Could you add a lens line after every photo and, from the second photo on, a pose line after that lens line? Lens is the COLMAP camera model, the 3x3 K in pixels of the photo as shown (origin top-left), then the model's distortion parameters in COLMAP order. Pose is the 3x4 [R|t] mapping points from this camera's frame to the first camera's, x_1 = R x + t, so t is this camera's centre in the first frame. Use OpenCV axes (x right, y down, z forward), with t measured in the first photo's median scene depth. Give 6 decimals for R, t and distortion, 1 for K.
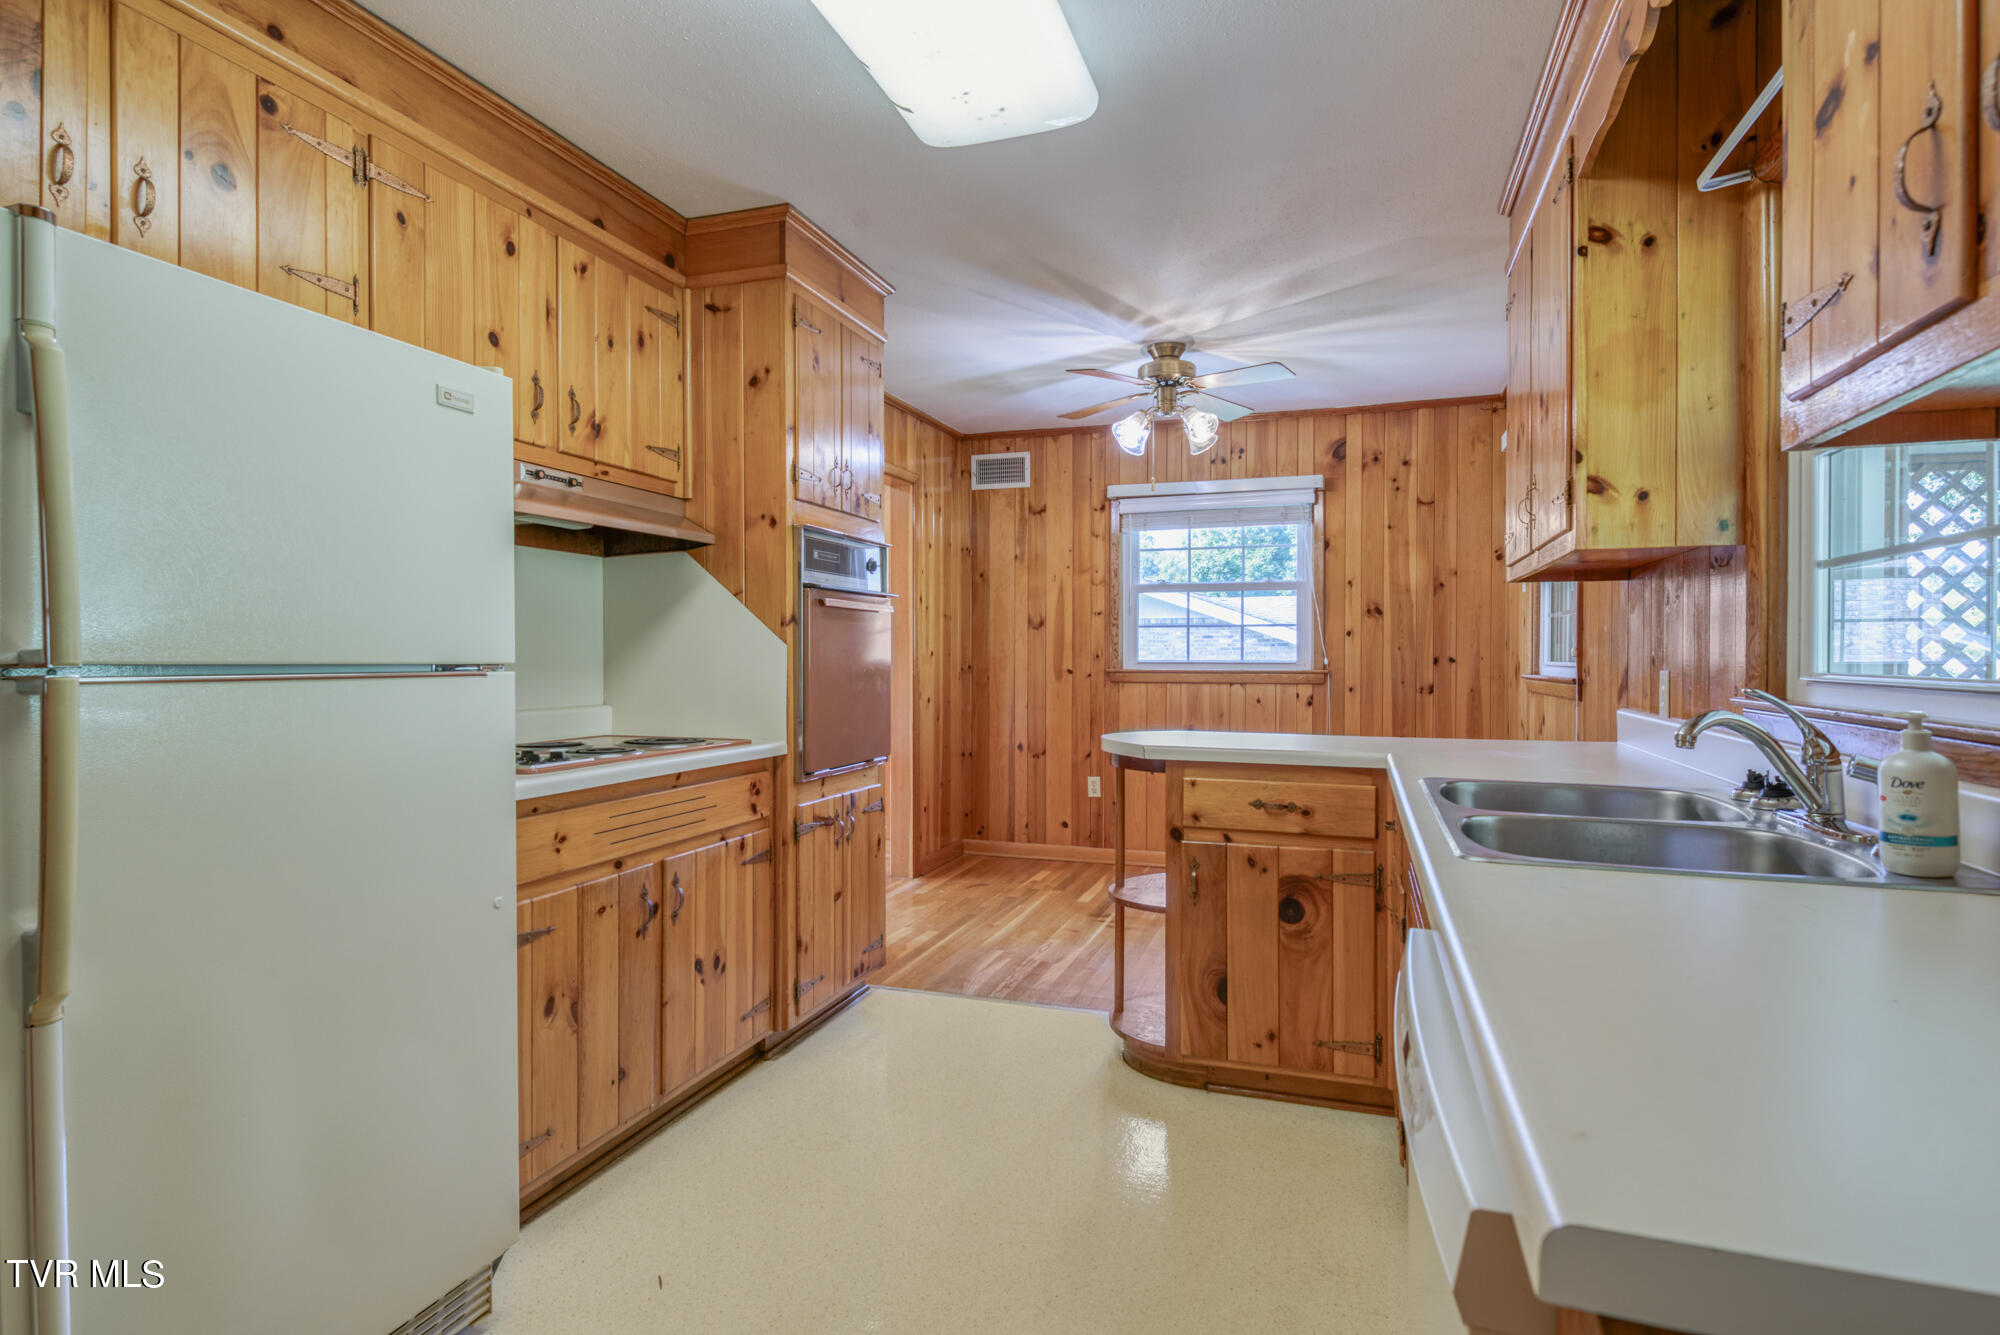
lens RADIAL K [[1028.4, 0, 998.5], [0, 1028.4, 664.8], [0, 0, 1]] dist [0.000089, -0.002083]
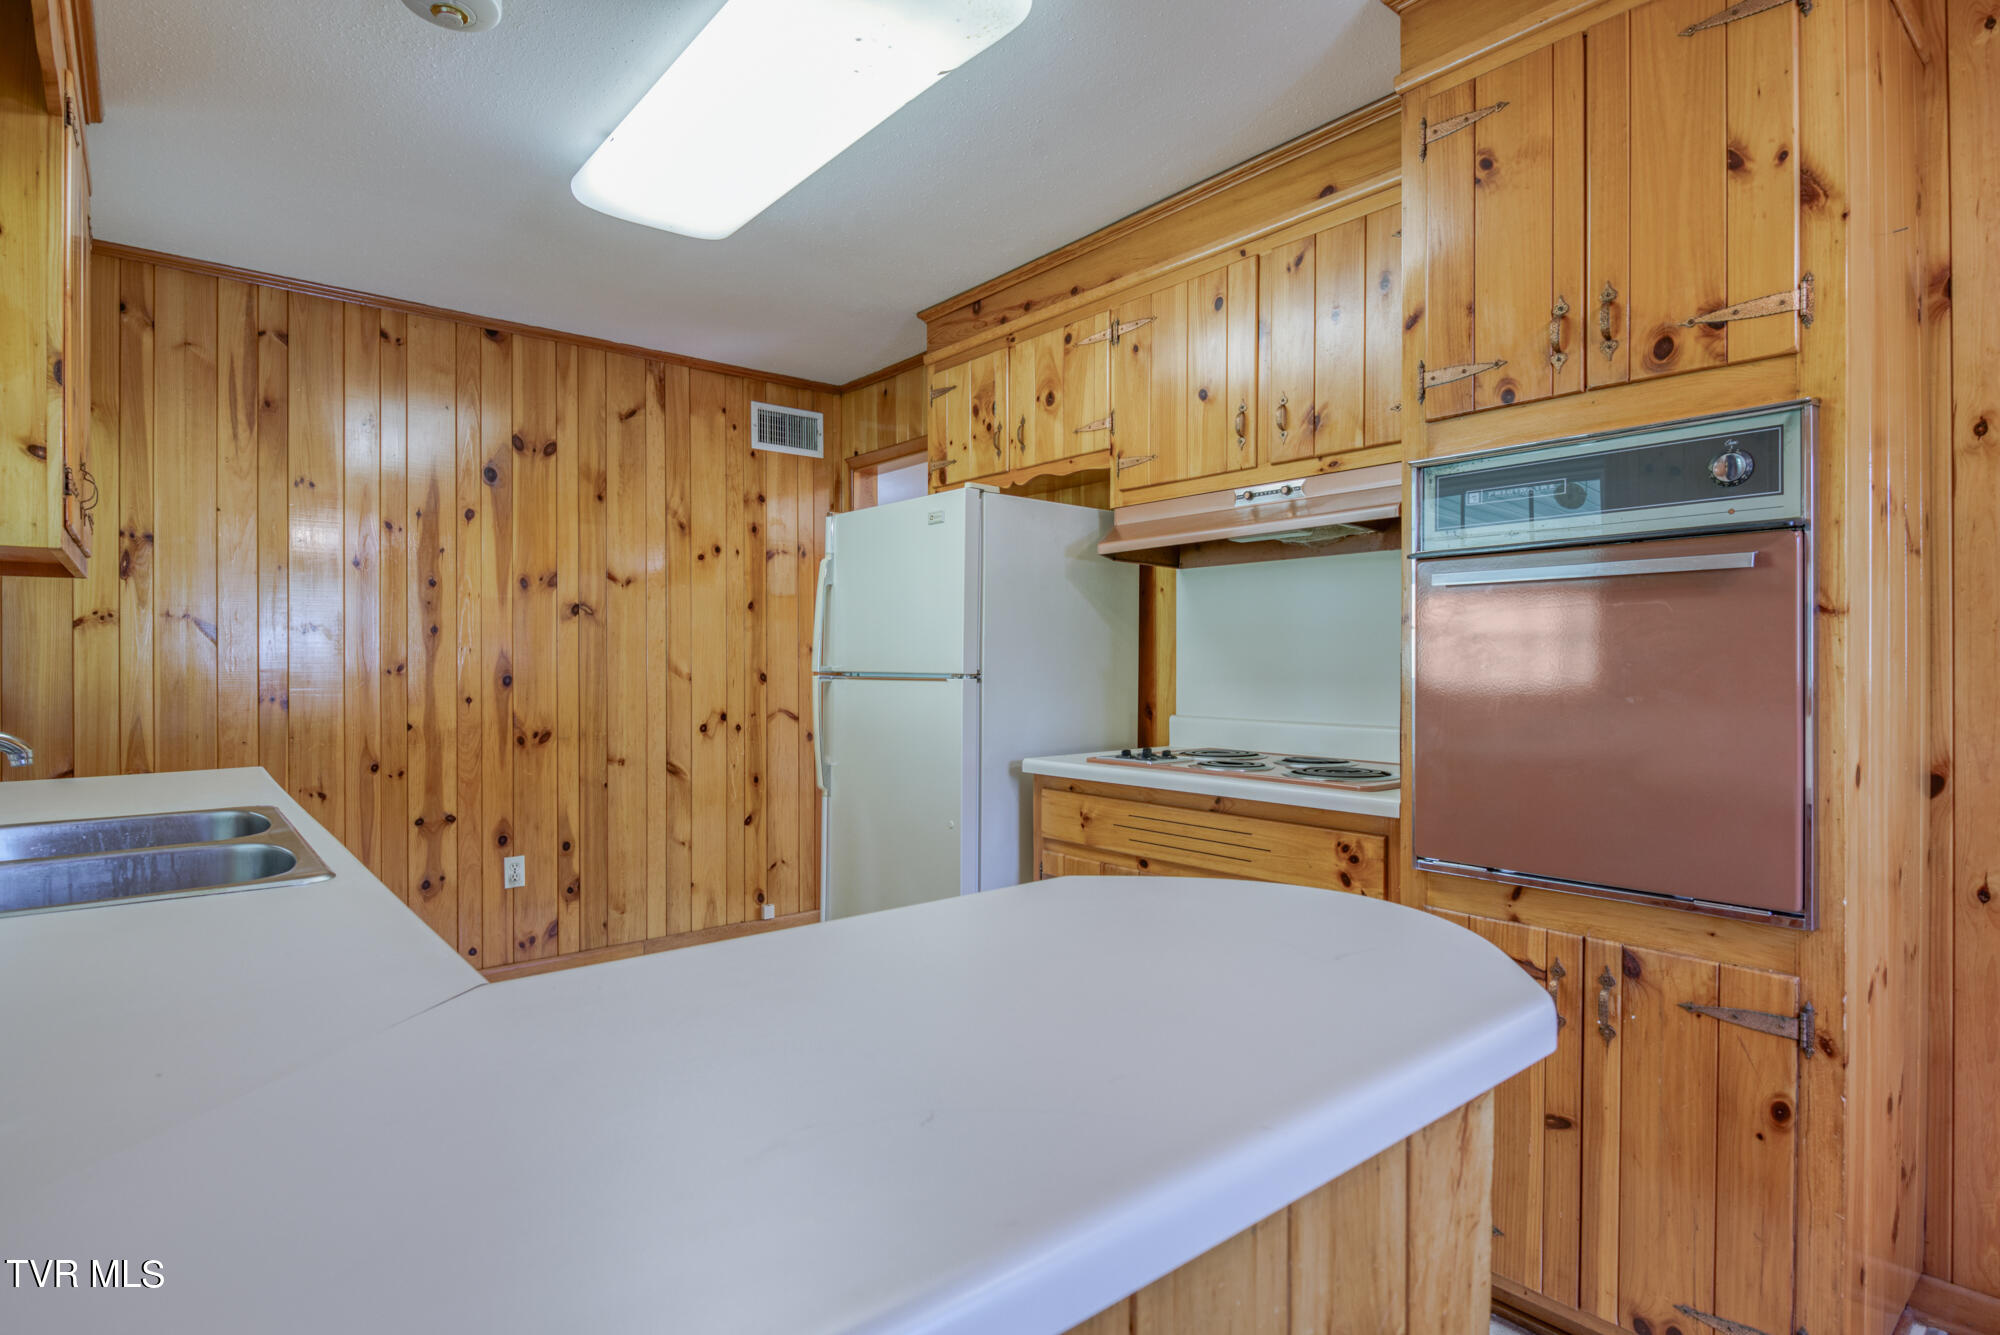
lens RADIAL K [[1028.4, 0, 1002.9], [0, 1028.4, 667.9], [0, 0, 1]] dist [0.000089, -0.002083]
pose [[-0.521577, 0.000286, -0.853204, 0.566214], [-0.006606, 0.999969, 0.004374, -0.012374], [0.853178, 0.007918, -0.521559, 1.309089]]
